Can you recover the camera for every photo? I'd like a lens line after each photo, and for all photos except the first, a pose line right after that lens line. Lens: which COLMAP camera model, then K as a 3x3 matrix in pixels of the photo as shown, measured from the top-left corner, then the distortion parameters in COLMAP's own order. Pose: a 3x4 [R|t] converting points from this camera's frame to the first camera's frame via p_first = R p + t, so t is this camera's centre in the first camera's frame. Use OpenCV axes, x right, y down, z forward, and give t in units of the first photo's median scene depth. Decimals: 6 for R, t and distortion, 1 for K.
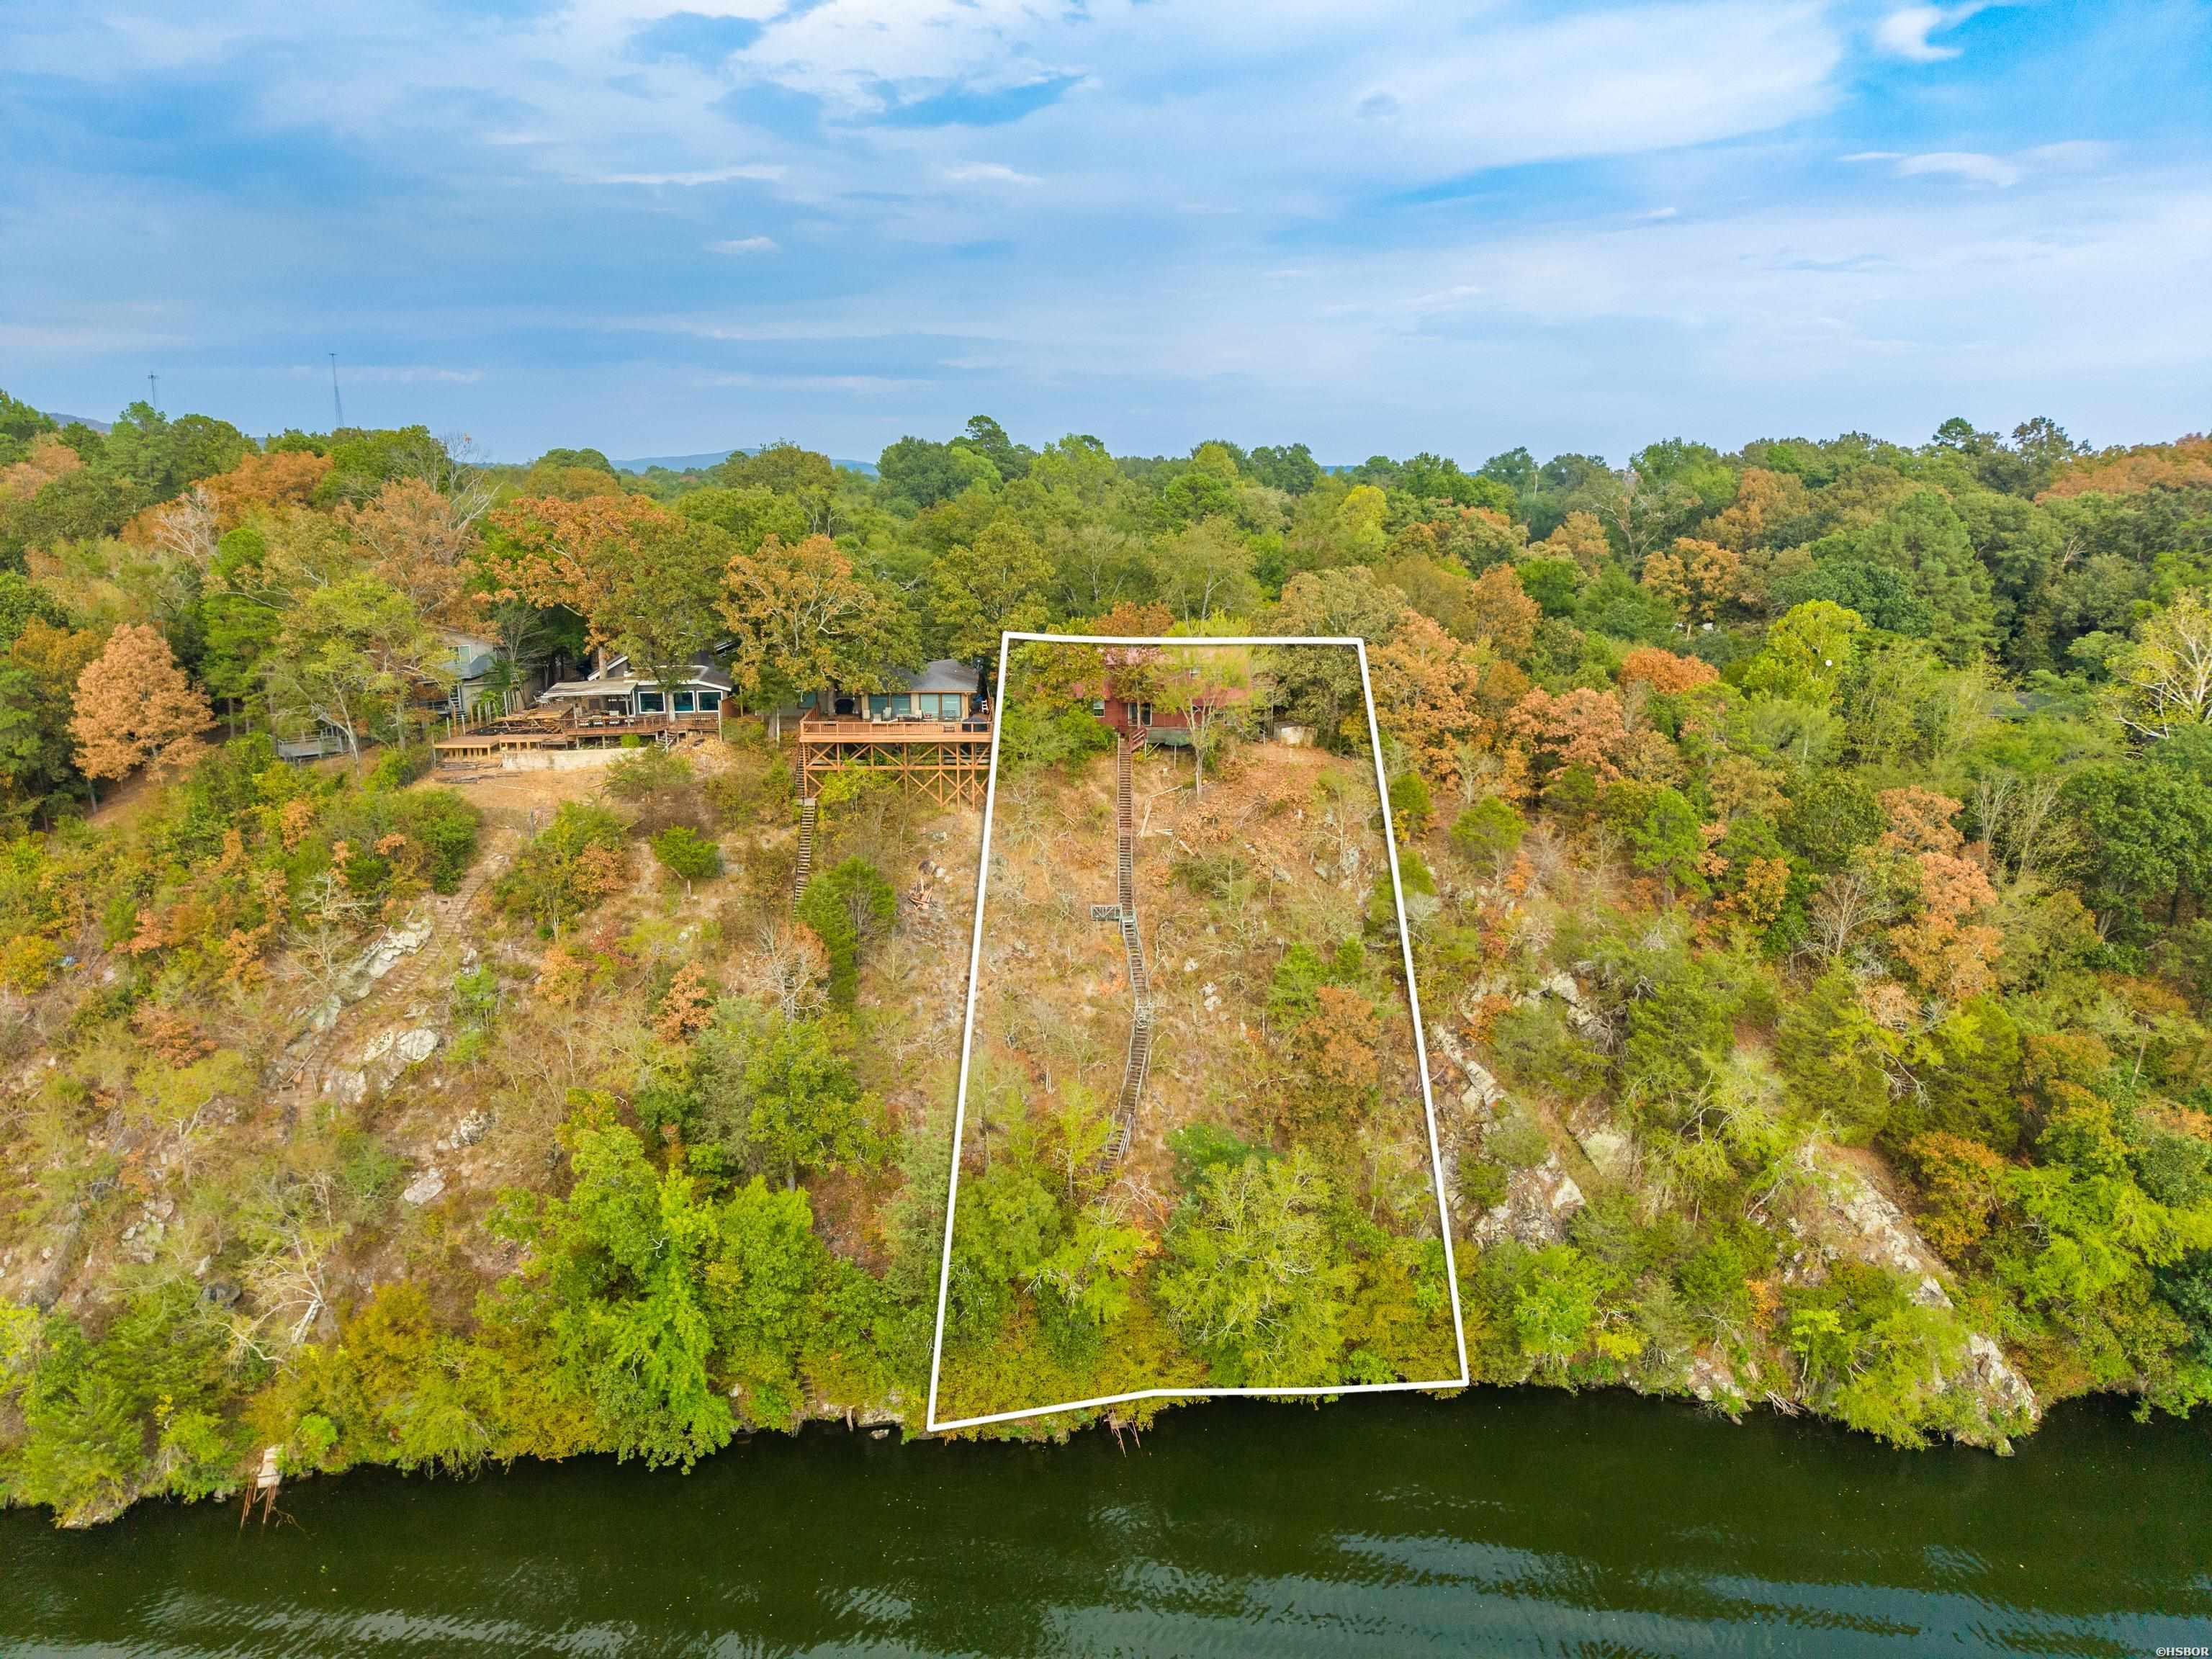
lens RADIAL K [[1470.4, 0, 1106.0], [0, 1470.4, 829.5], [0, 0, 1]] dist [0.024269, -0.031225]
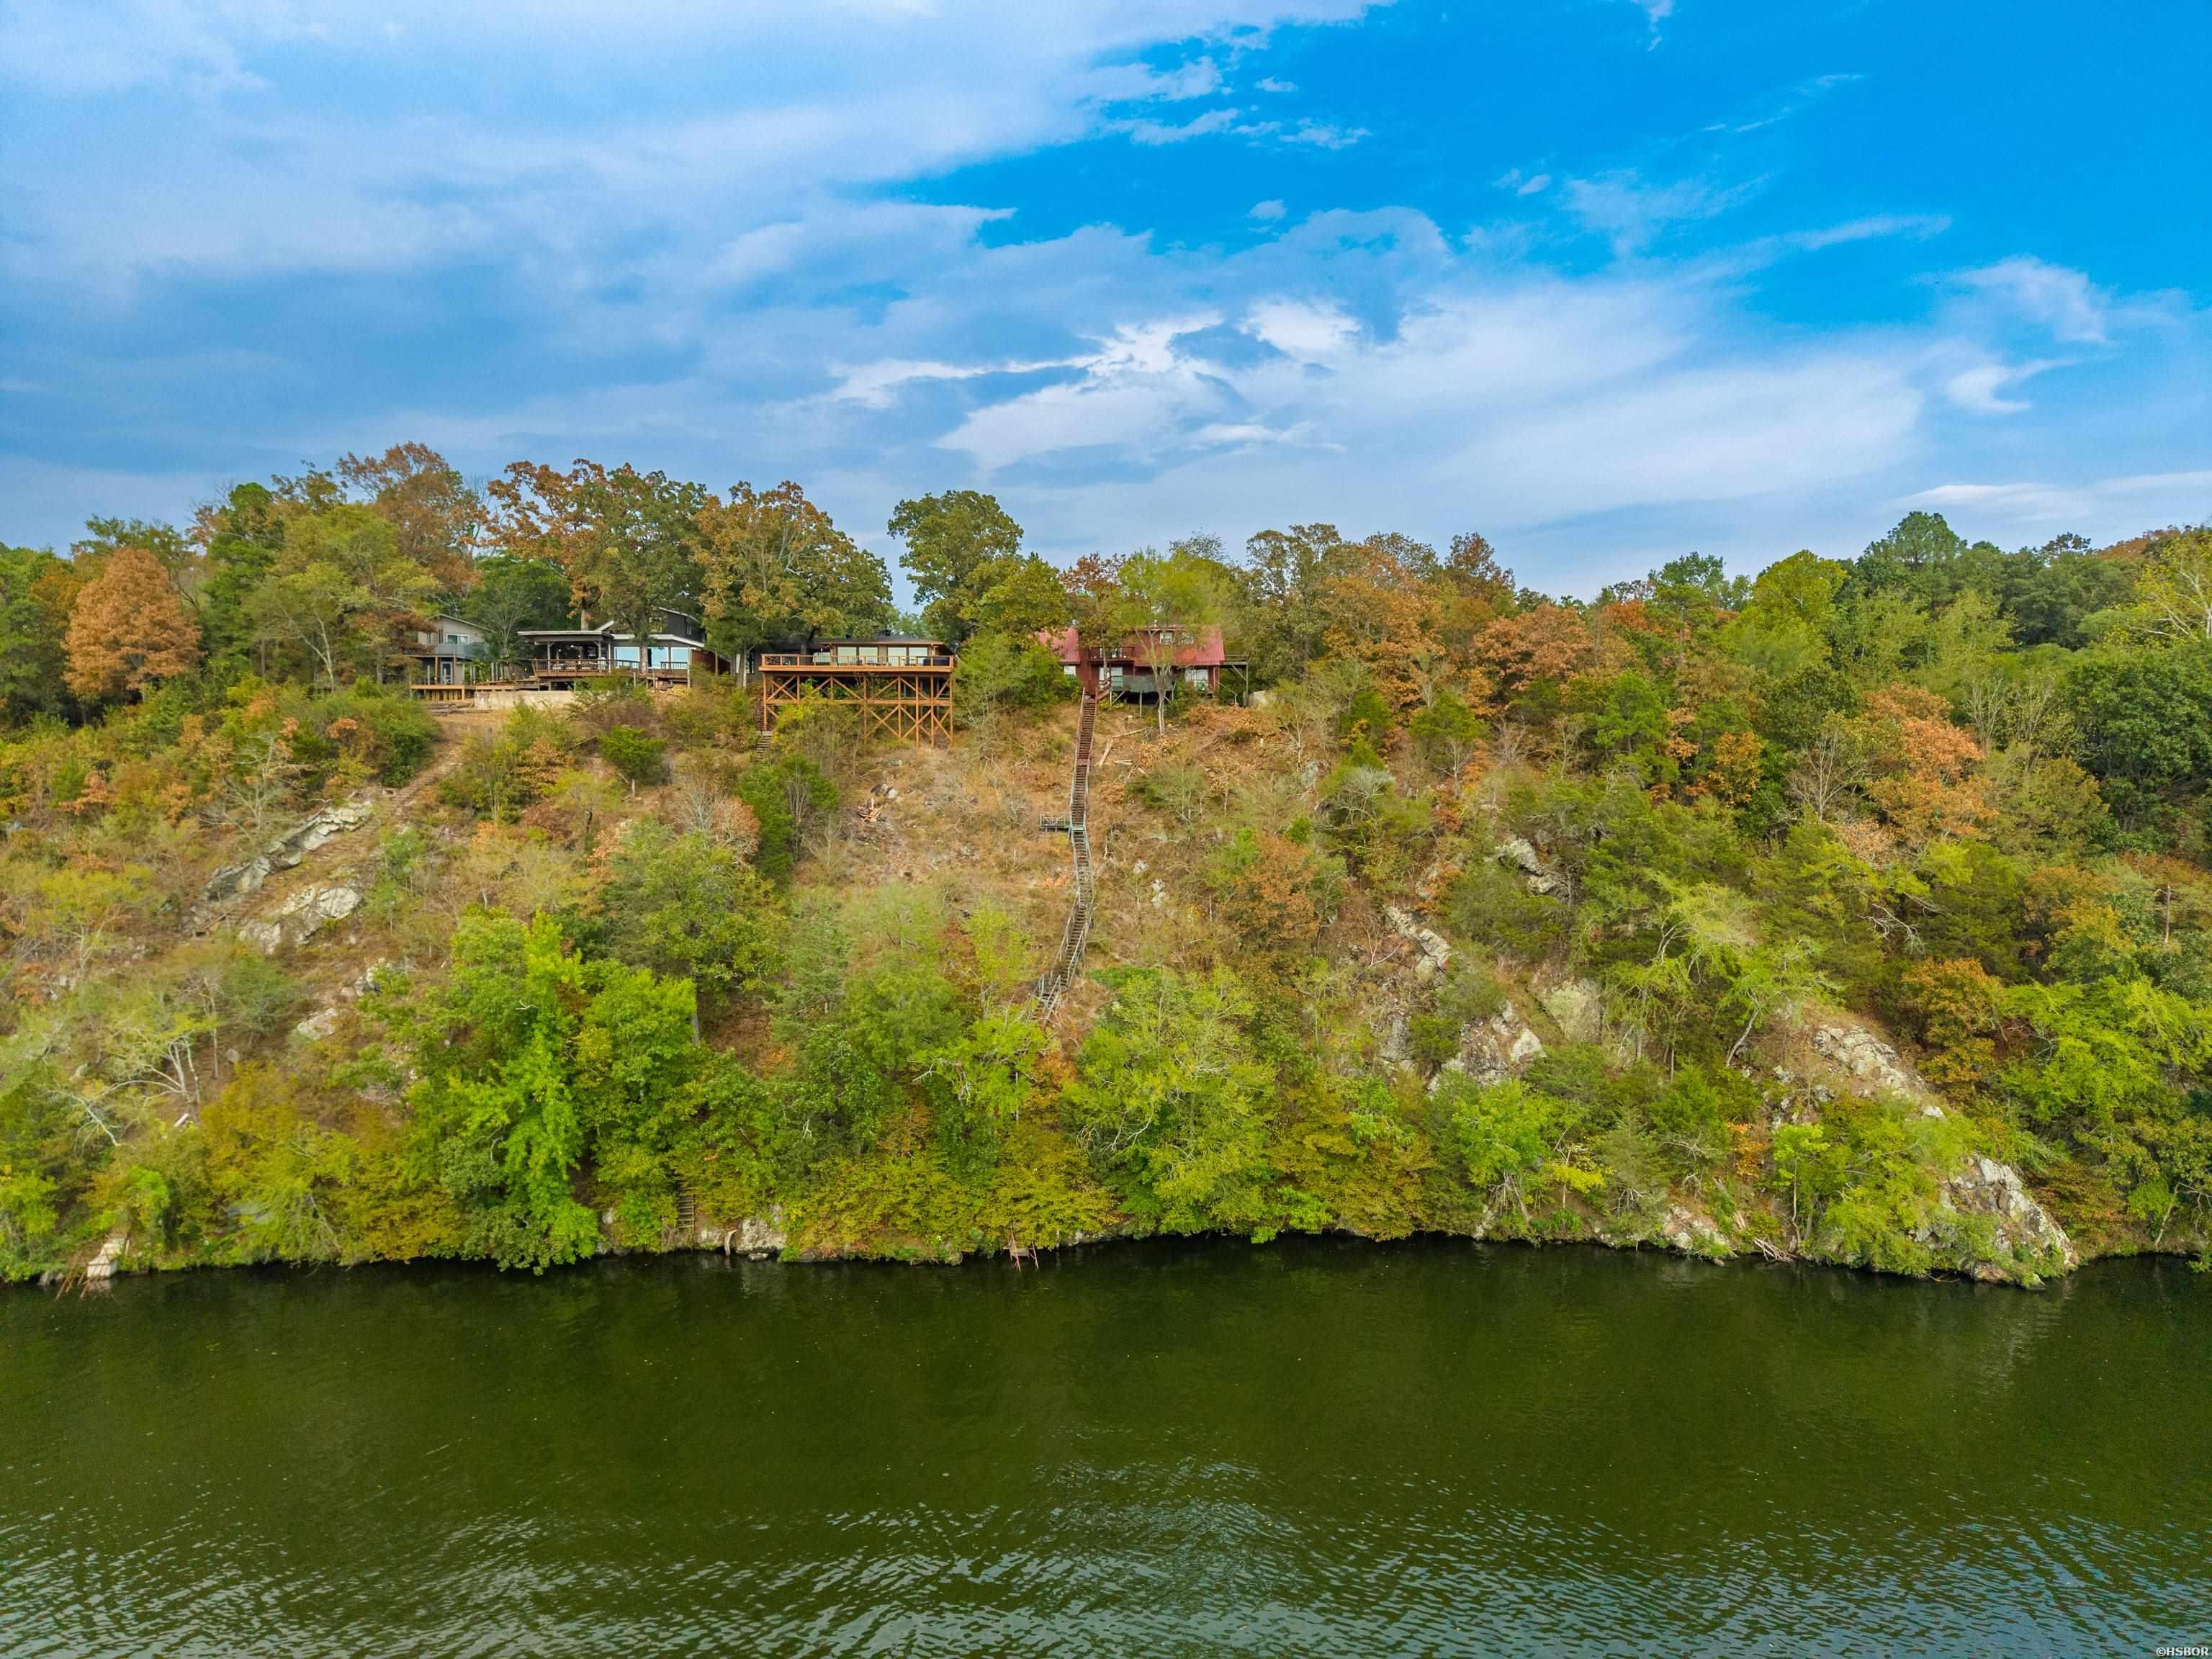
lens RADIAL K [[1470.4, 0, 1106.0], [0, 1470.4, 829.5], [0, 0, 1]] dist [0.024269, -0.031225]
pose [[0.998086, -0.006952, -0.061451, 0.108257], [-0.005744, 0.978943, -0.204052, 0.301852], [0.061576, 0.204015, 0.977029, 0.059990]]
